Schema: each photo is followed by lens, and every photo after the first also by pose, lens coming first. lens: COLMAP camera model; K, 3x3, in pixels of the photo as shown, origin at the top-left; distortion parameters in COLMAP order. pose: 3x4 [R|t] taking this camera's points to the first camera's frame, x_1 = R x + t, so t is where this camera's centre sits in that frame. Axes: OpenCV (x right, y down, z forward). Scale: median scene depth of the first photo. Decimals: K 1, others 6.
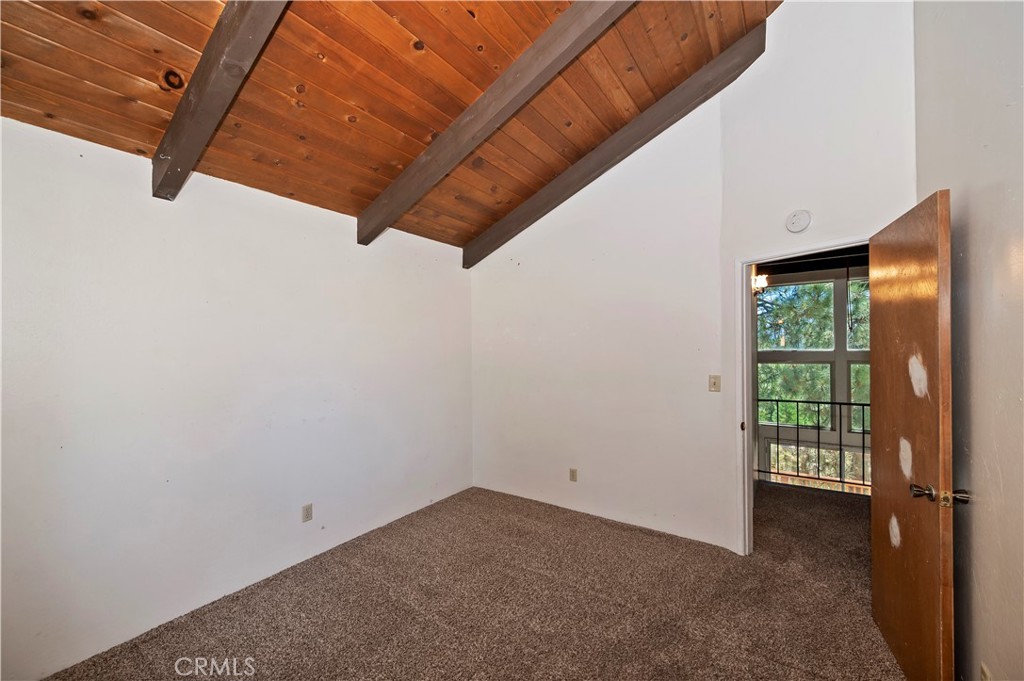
lens RADIAL K [[404.3, 0, 505.2], [0, 404.3, 342.2], [0, 0, 1]] dist [0.000213, 0.000020]
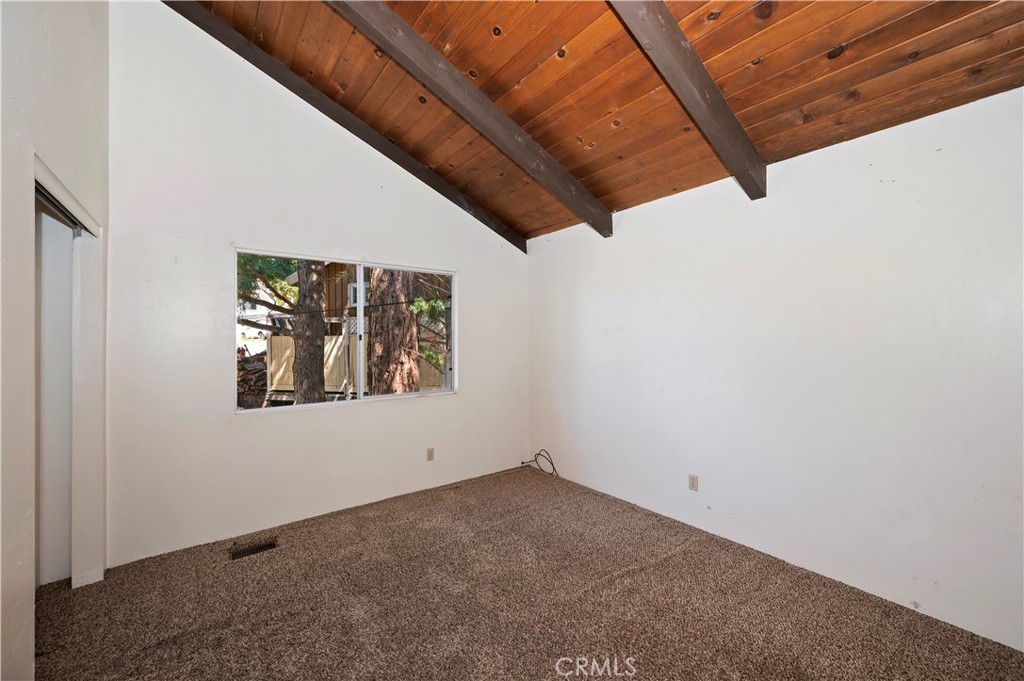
lens RADIAL K [[404.3, 0, 505.2], [0, 404.3, 342.2], [0, 0, 1]] dist [0.000213, 0.000020]
pose [[-0.301317, 0.026856, -0.953146, 0.725799], [0.024755, 0.999487, 0.020336, 0.021311], [0.953203, -0.017468, -0.301827, 0.941431]]
